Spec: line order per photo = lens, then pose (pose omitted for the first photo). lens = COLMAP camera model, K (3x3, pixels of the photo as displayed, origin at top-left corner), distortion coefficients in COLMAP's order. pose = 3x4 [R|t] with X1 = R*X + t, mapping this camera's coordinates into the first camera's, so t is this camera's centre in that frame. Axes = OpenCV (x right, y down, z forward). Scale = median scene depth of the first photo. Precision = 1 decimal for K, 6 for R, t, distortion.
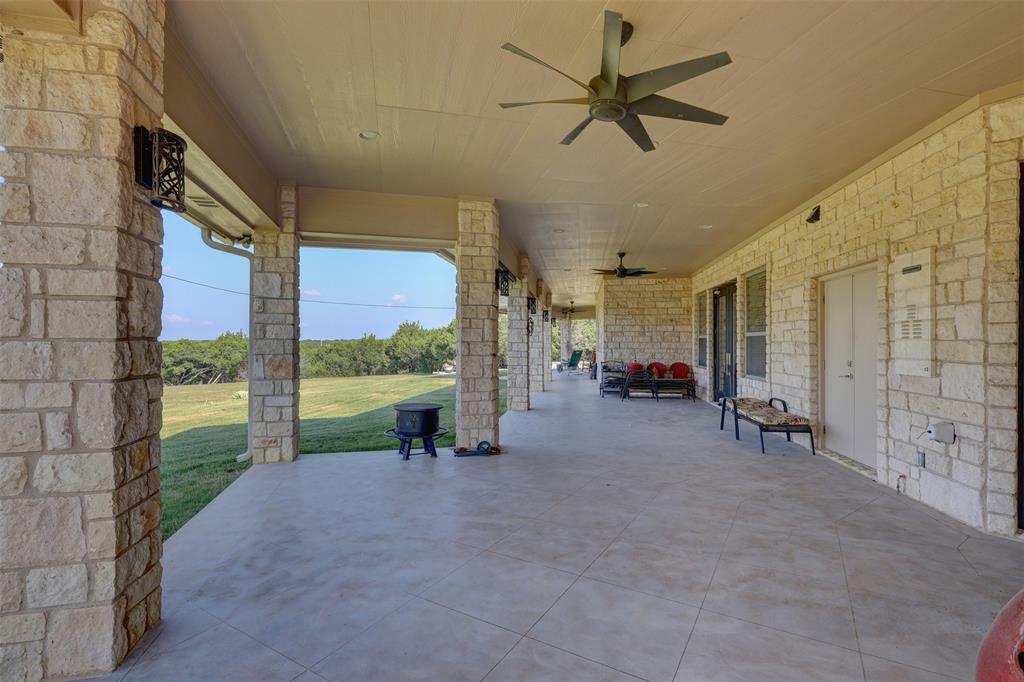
lens RADIAL K [[481.9, 0, 512.0], [0, 481.9, 341.0], [0, 0, 1]] dist [0.001425, 0.000360]
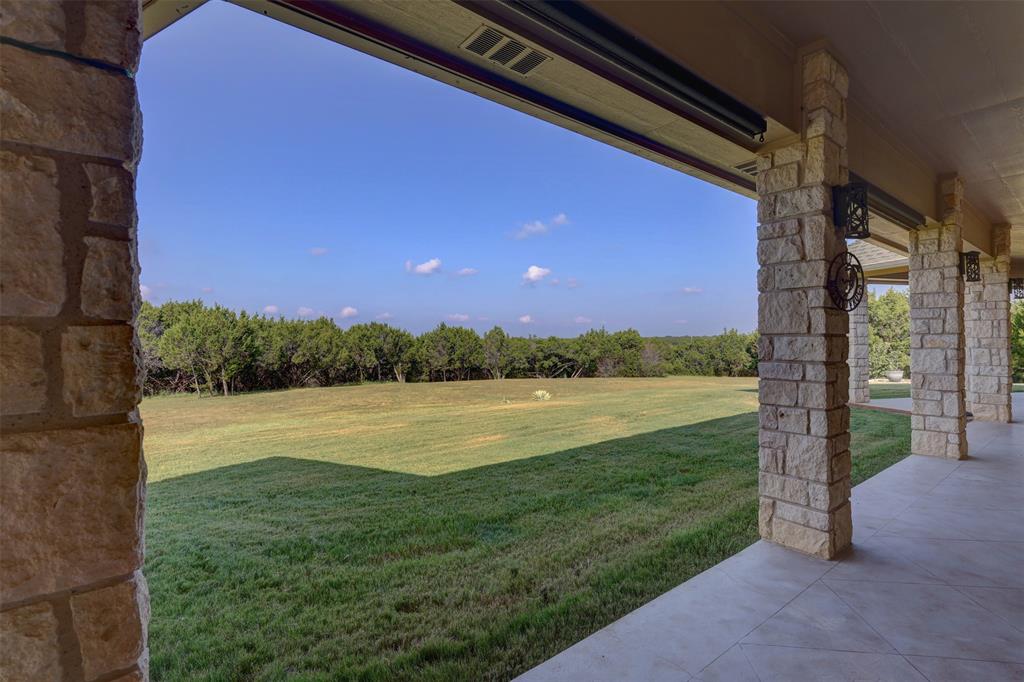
lens RADIAL K [[481.9, 0, 512.0], [0, 481.9, 341.0], [0, 0, 1]] dist [0.001425, 0.000360]
pose [[0.728813, -0.003216, -0.684705, 0.018014], [0.008859, 0.999950, 0.004733, 0.000855], [0.684655, -0.009515, 0.728805, 0.122993]]
